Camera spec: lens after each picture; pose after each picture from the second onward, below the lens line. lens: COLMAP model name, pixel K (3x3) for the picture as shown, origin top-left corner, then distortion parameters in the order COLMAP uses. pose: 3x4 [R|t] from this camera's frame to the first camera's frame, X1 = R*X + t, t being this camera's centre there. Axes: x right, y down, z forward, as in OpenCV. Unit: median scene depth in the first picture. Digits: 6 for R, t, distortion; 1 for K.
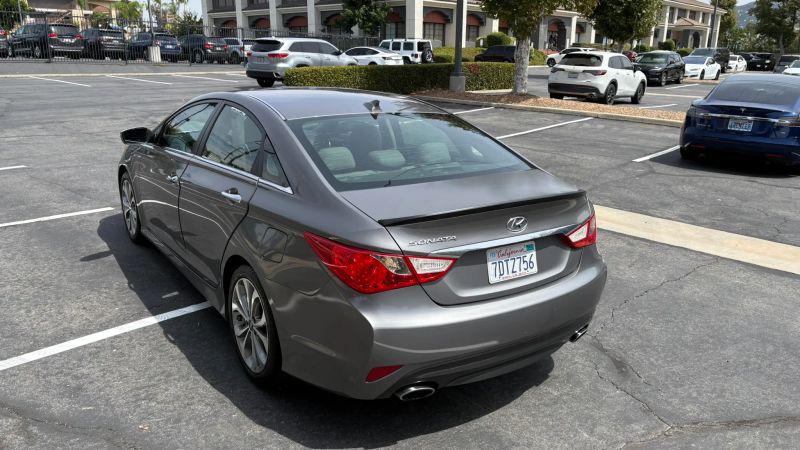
lens RADIAL K [[600.6, 0, 396.4], [0, 600.6, 225.1], [0, 0, 1]] dist [0.052240, -0.050663]
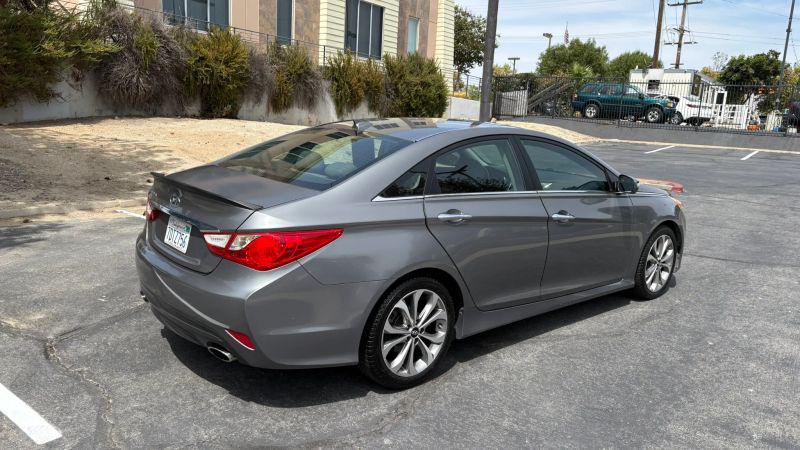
lens RADIAL K [[600.6, 0, 396.4], [0, 600.6, 225.1], [0, 0, 1]] dist [0.052240, -0.050663]
pose [[0.113388, 0.177953, -0.977484, 1.059107], [-0.315968, 0.939212, 0.134334, -0.189414], [0.941970, 0.293622, 0.162723, 0.910995]]
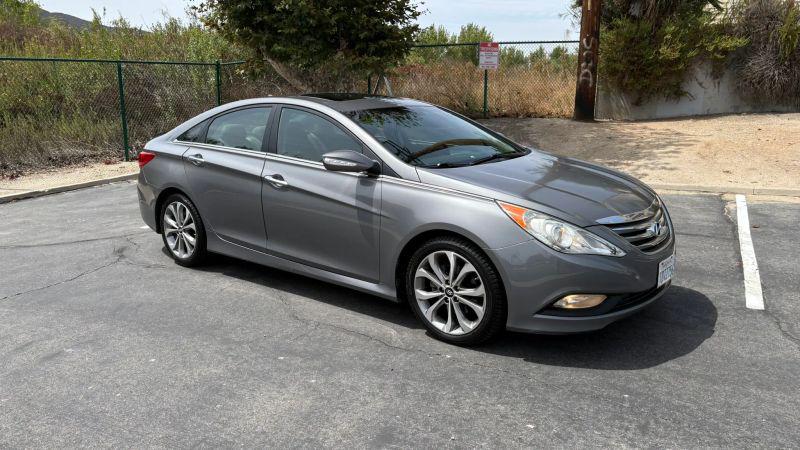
lens RADIAL K [[600.6, 0, 396.4], [0, 600.6, 225.1], [0, 0, 1]] dist [0.052240, -0.050663]
pose [[-0.957527, 0.046340, -0.284596, 0.110894], [-0.092671, 0.885181, 0.455924, -0.630674], [0.273047, 0.462933, -0.843290, 2.475193]]
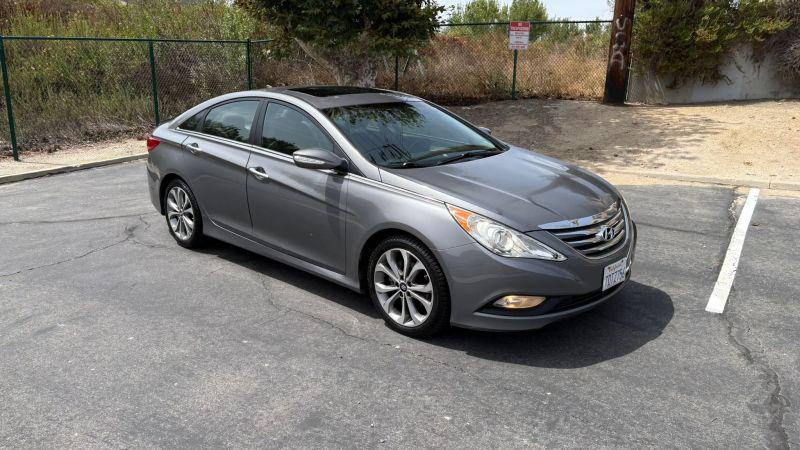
lens RADIAL K [[600.9, 0, 398.7], [0, 600.9, 232.3], [0, 0, 1]] dist [0.050529, -0.044963]
pose [[-0.976603, 0.030710, -0.212844, -0.016385], [-0.084578, 0.855137, 0.511456, -0.706970], [0.197717, 0.517491, -0.832533, 2.538201]]
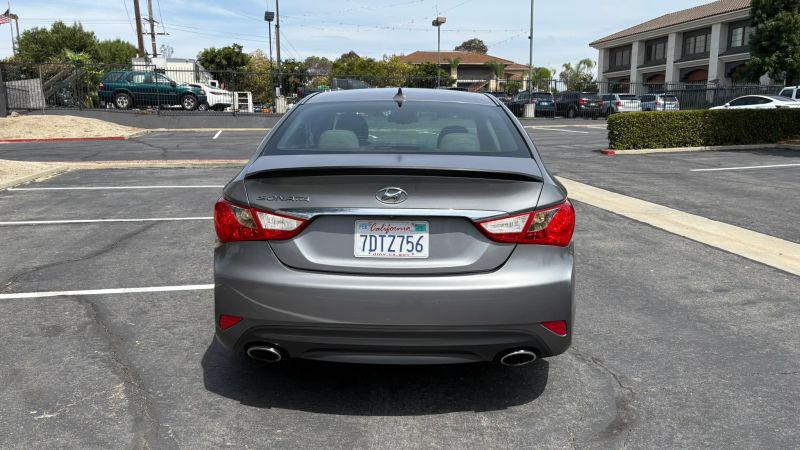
lens RADIAL K [[600.6, 0, 396.4], [0, 600.6, 225.1], [0, 0, 1]] dist [0.052240, -0.050663]
pose [[0.807610, 0.090203, -0.582777, 0.540344], [-0.146066, 0.988036, -0.049489, 0.062874], [0.571341, 0.125092, 0.811123, 0.210919]]
